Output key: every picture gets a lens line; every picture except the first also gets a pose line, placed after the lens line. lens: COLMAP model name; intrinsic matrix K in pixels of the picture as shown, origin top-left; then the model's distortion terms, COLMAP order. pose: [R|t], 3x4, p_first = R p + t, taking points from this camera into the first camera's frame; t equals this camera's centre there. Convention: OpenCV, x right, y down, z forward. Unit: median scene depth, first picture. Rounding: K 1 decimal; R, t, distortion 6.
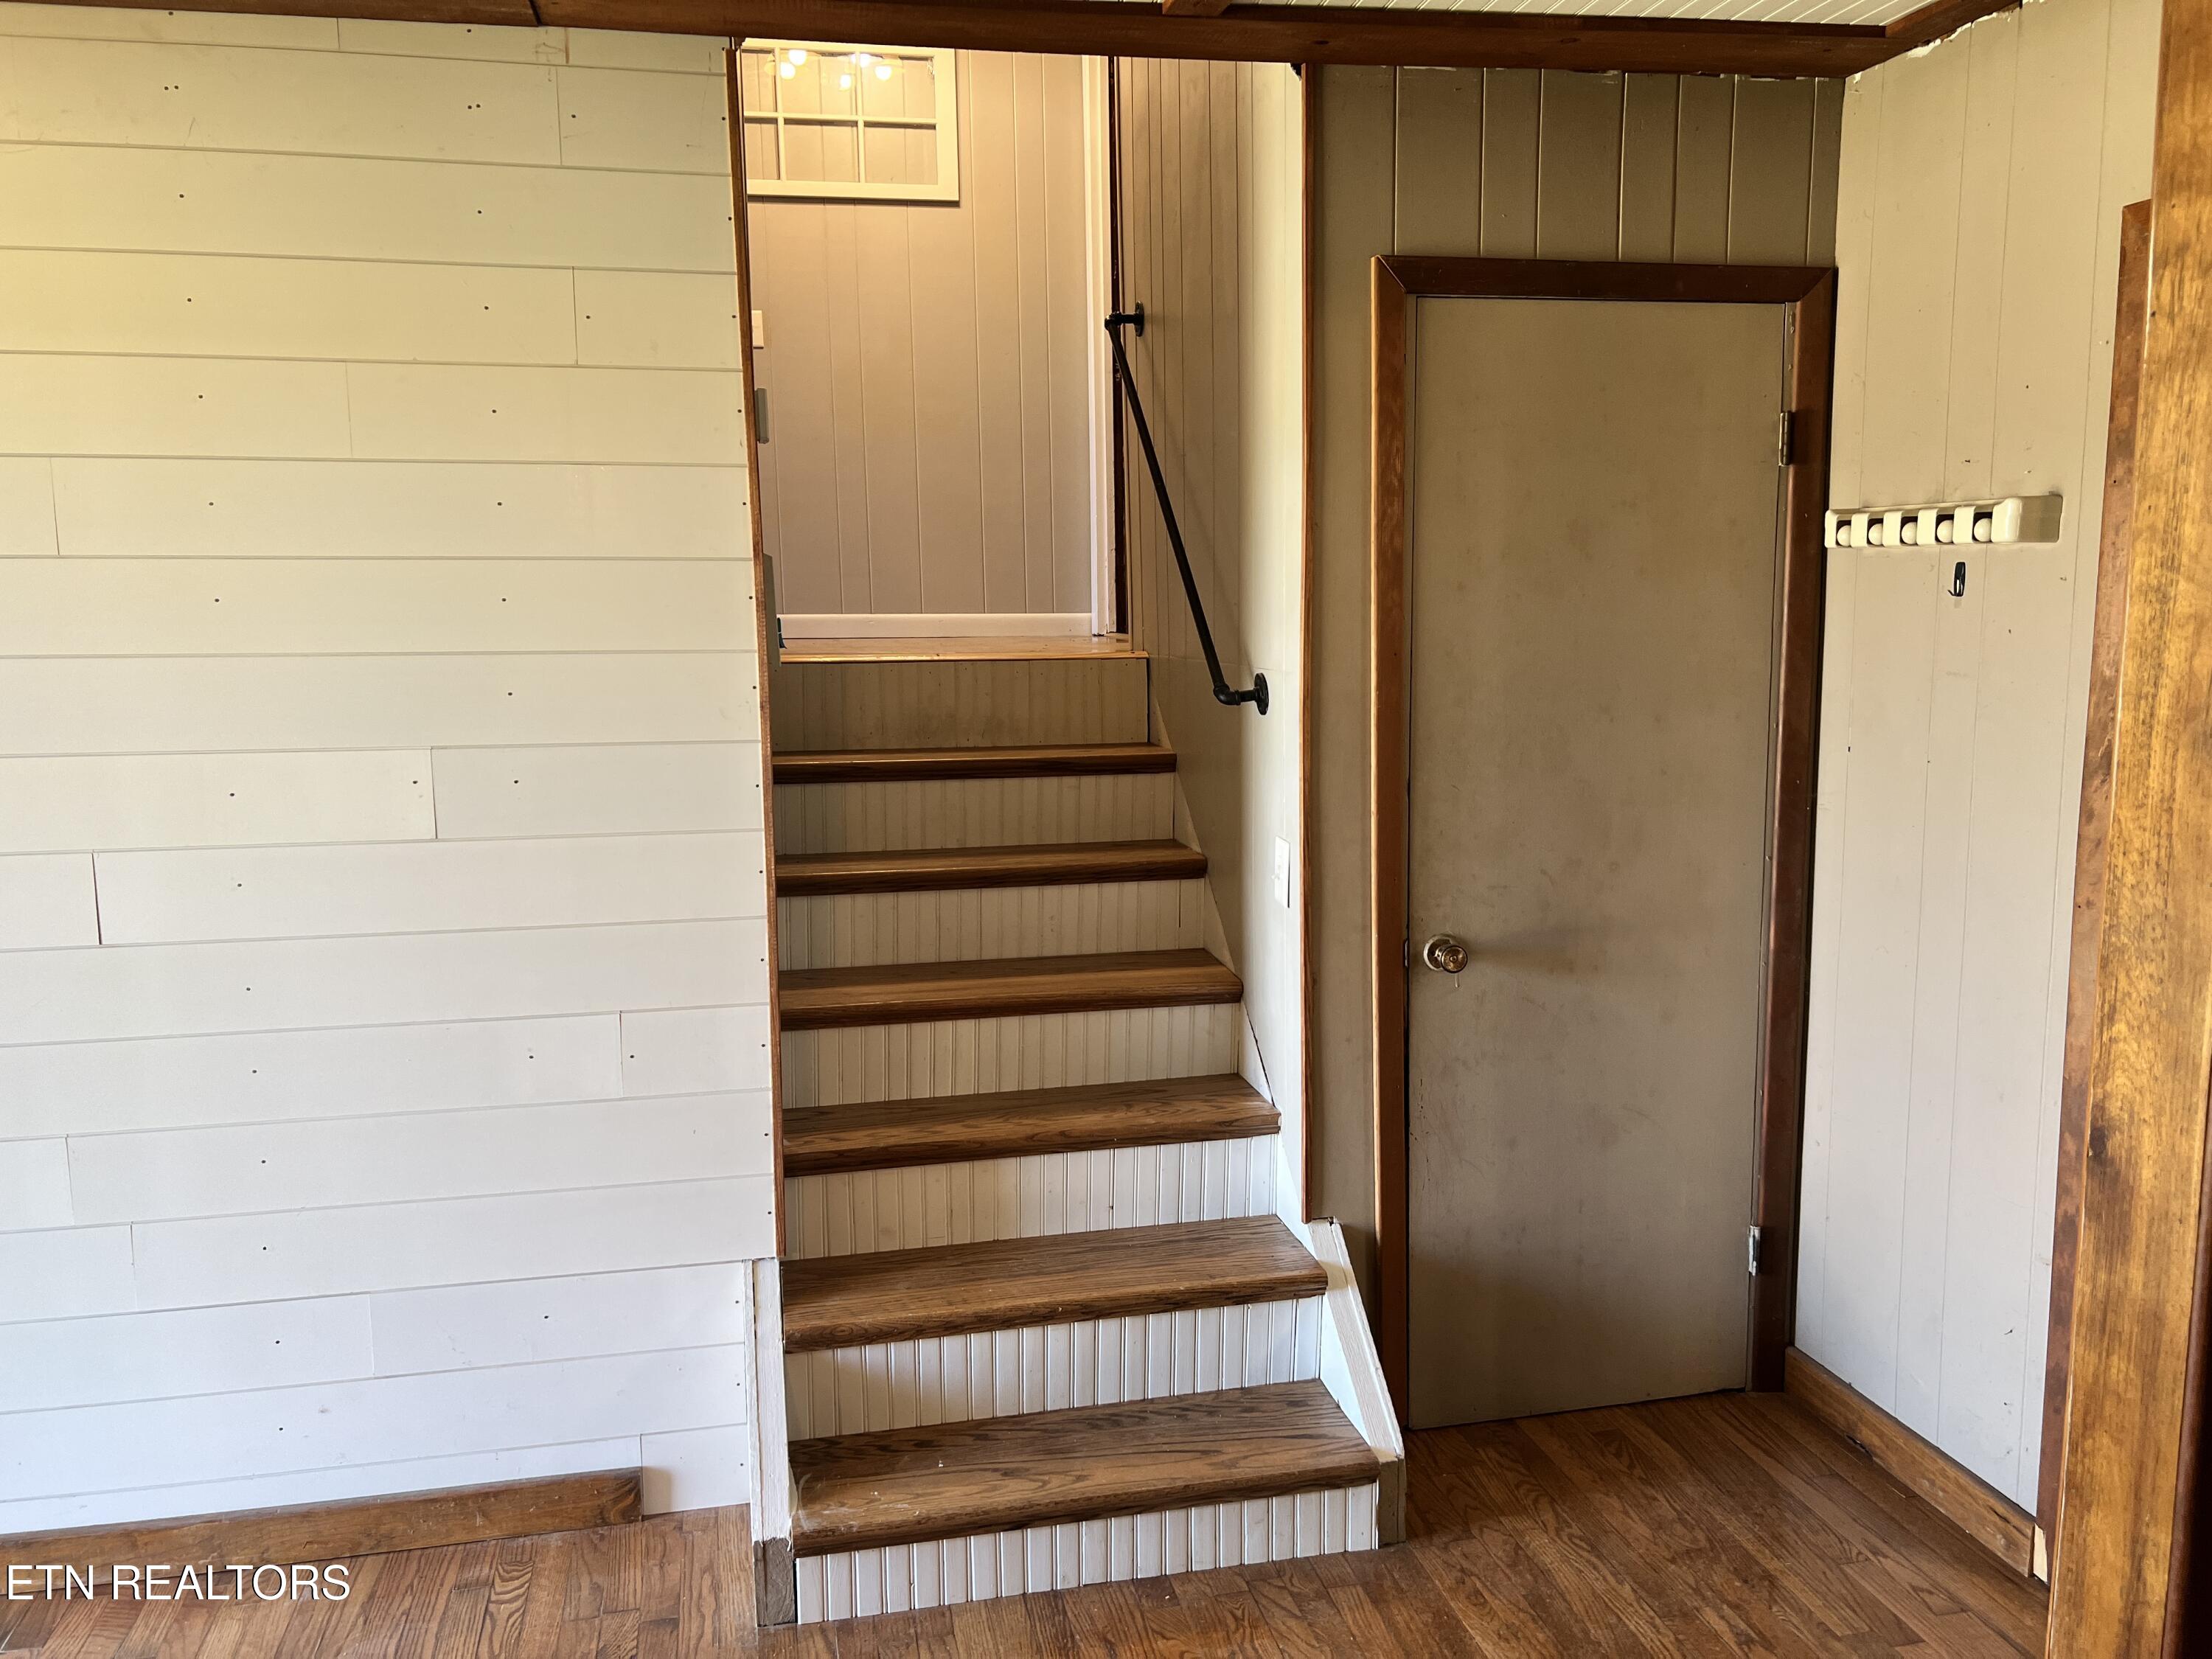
lens RADIAL K [[1696.0, 0, 1106.0], [0, 1696.0, 829.5], [0, 0, 1]] dist [0.096352, -0.066451]
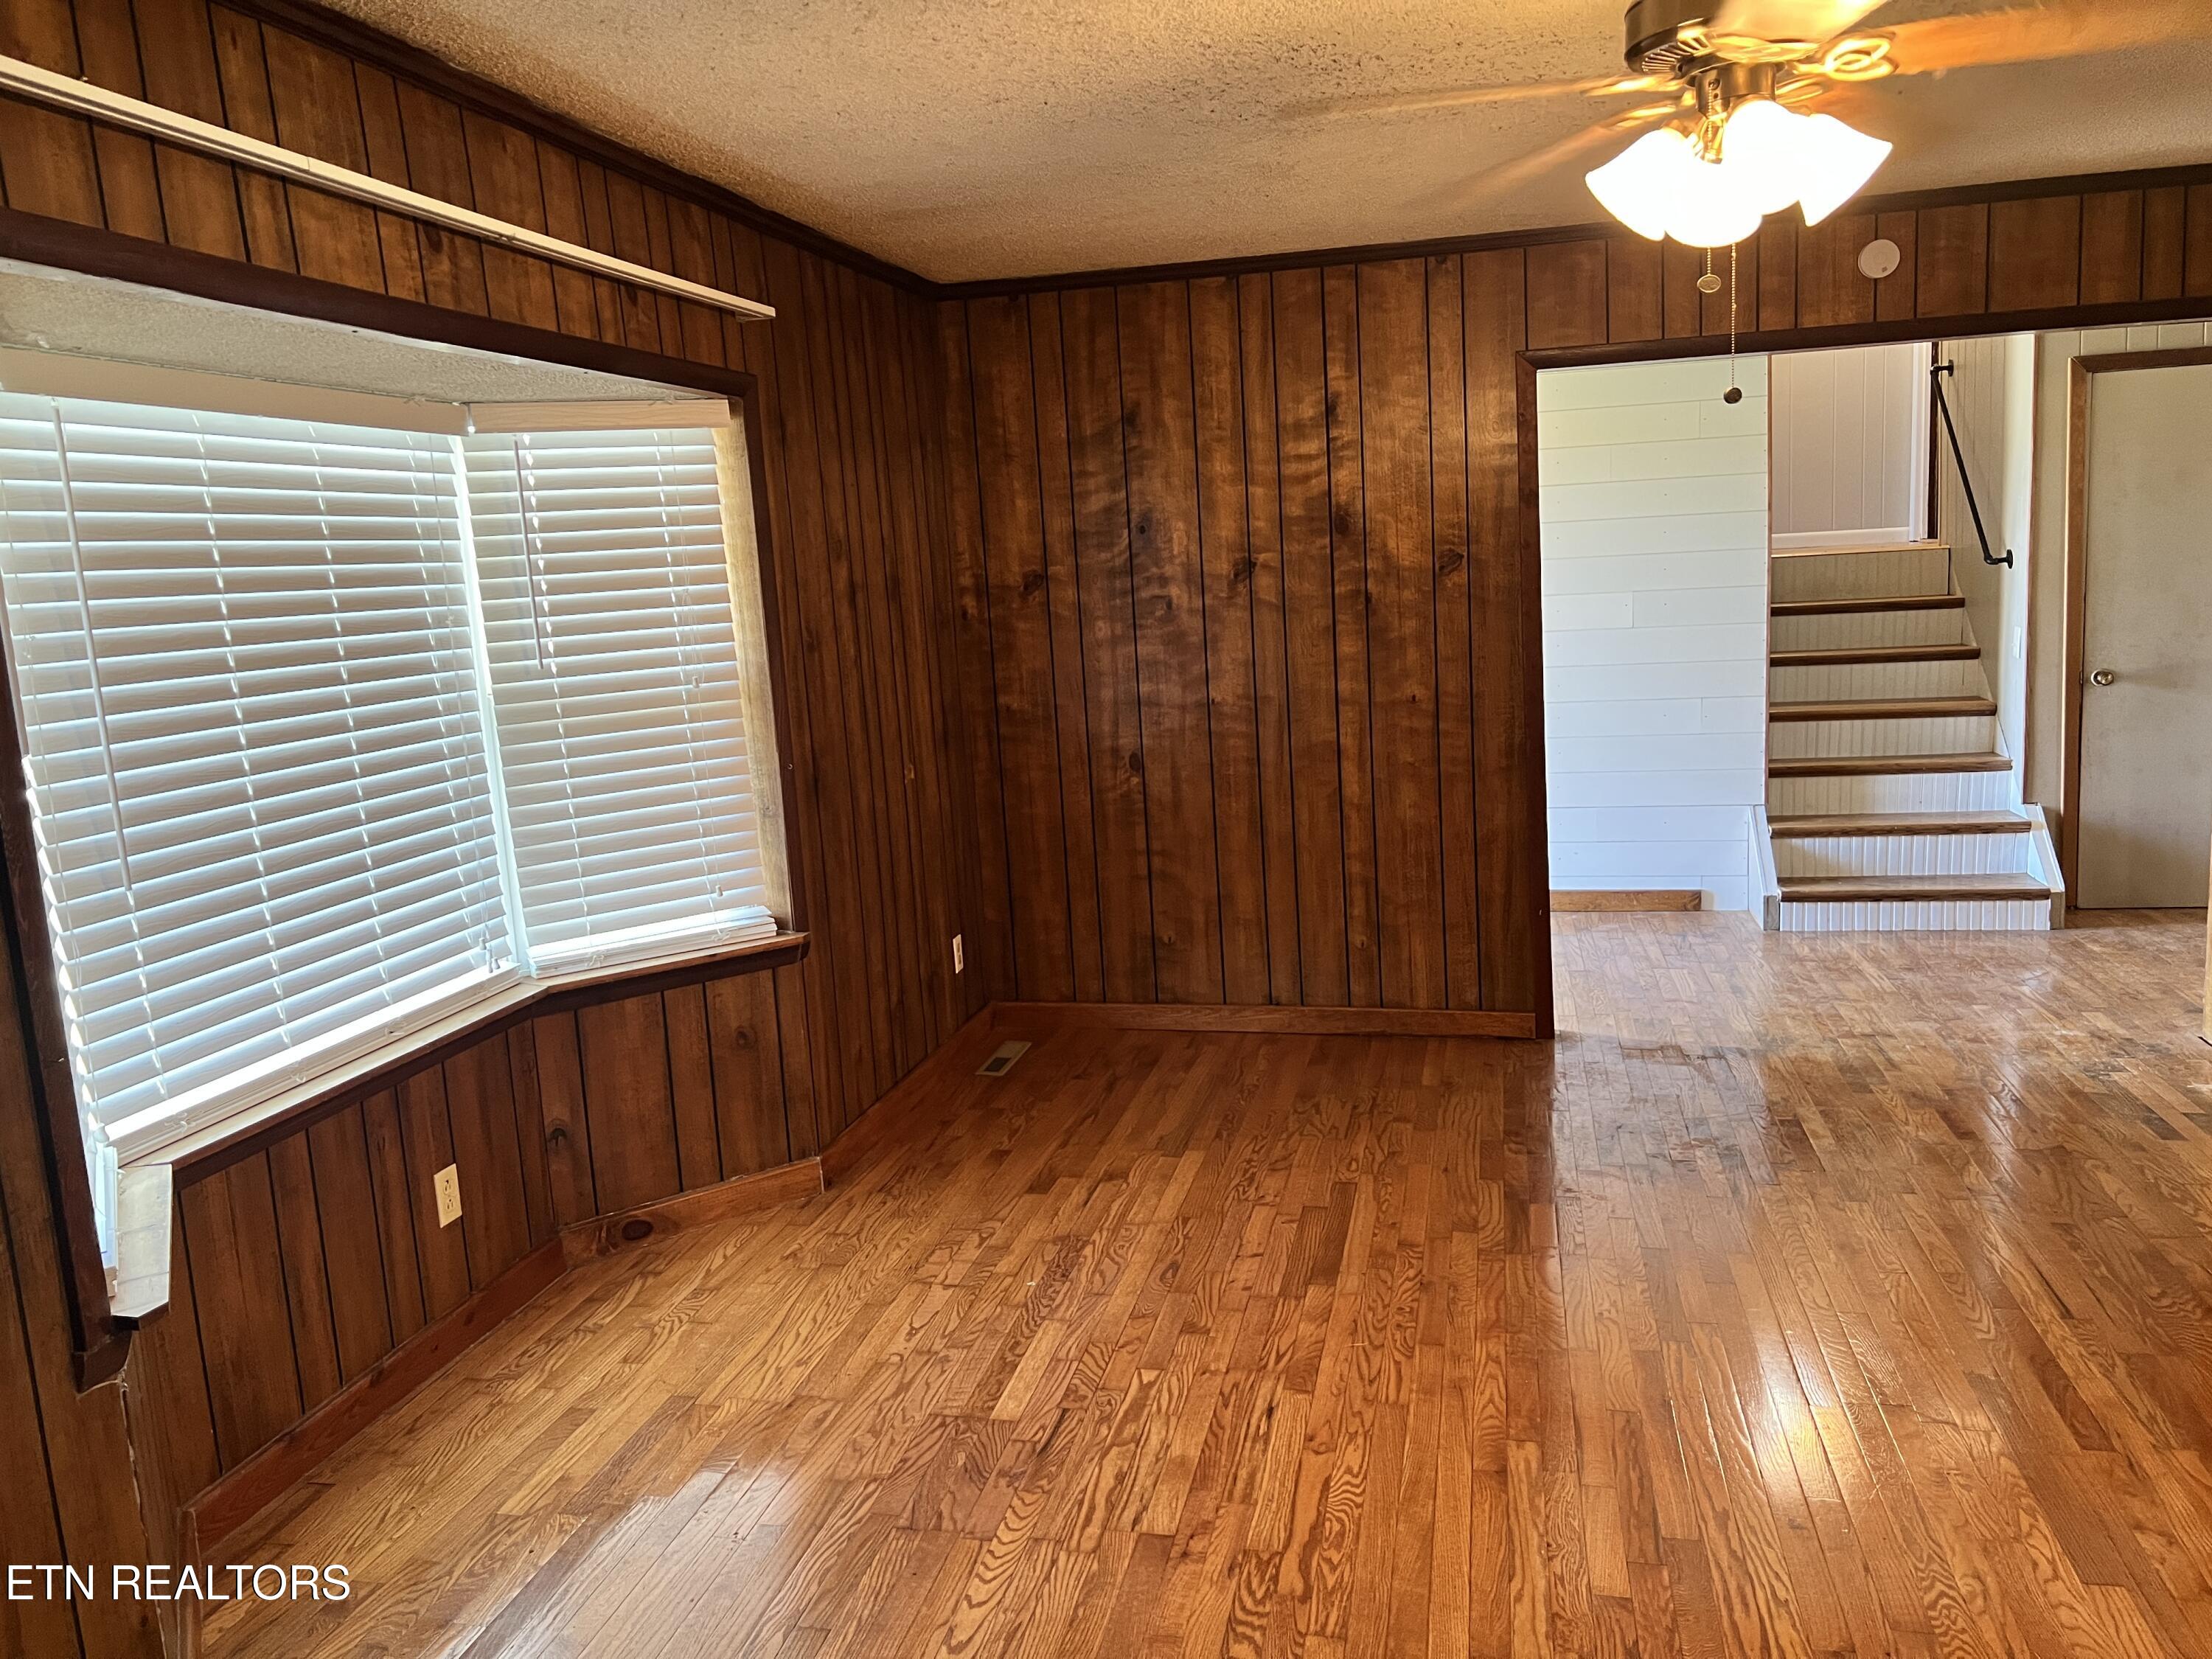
lens RADIAL K [[1707.7, 0, 1113.5], [0, 1707.7, 836.8], [0, 0, 1]] dist [0.090922, -0.074407]
pose [[0.911953, 0.029488, -0.409234, -0.028578], [-0.012698, 0.998965, 0.043685, 0.185896], [0.410098, -0.034643, 0.911383, -1.452002]]
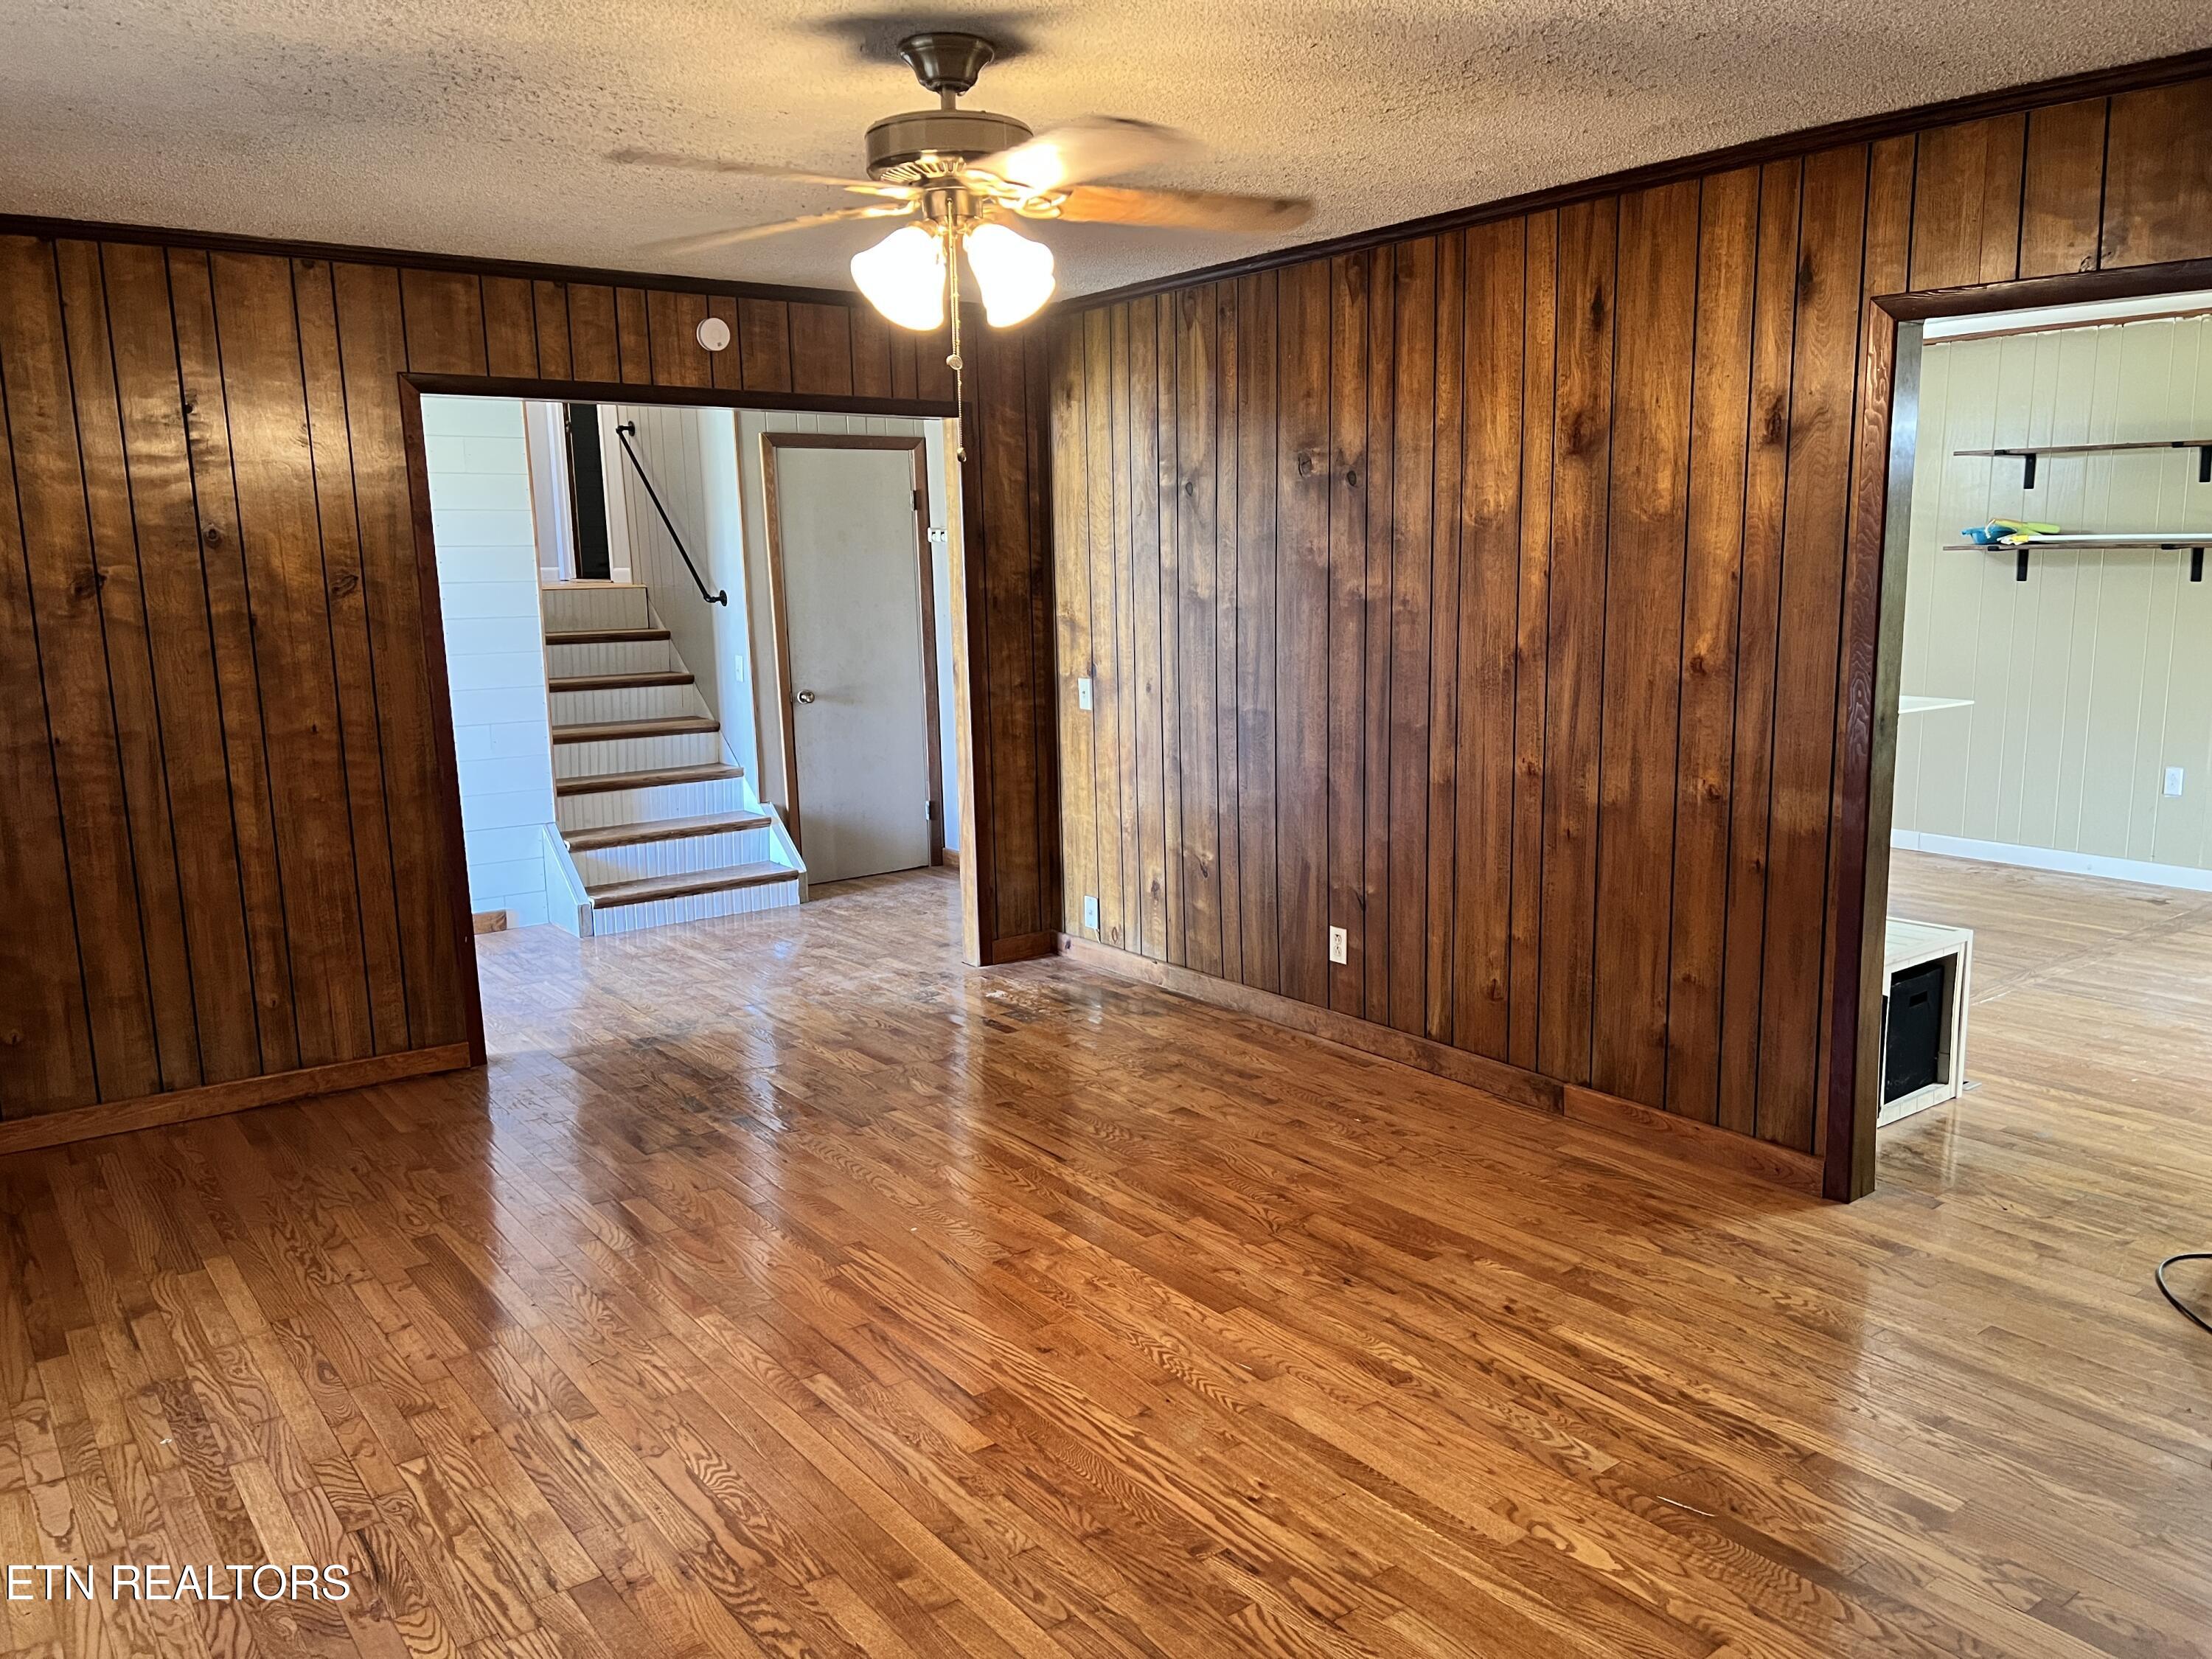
lens RADIAL K [[1696.0, 0, 1106.0], [0, 1696.0, 829.5], [0, 0, 1]] dist [0.096352, -0.066451]
pose [[0.907813, -0.076804, 0.412283, -0.461252], [0.065899, 0.996999, 0.040626, 0.195311], [-0.414166, -0.009712, 0.910149, -1.526021]]
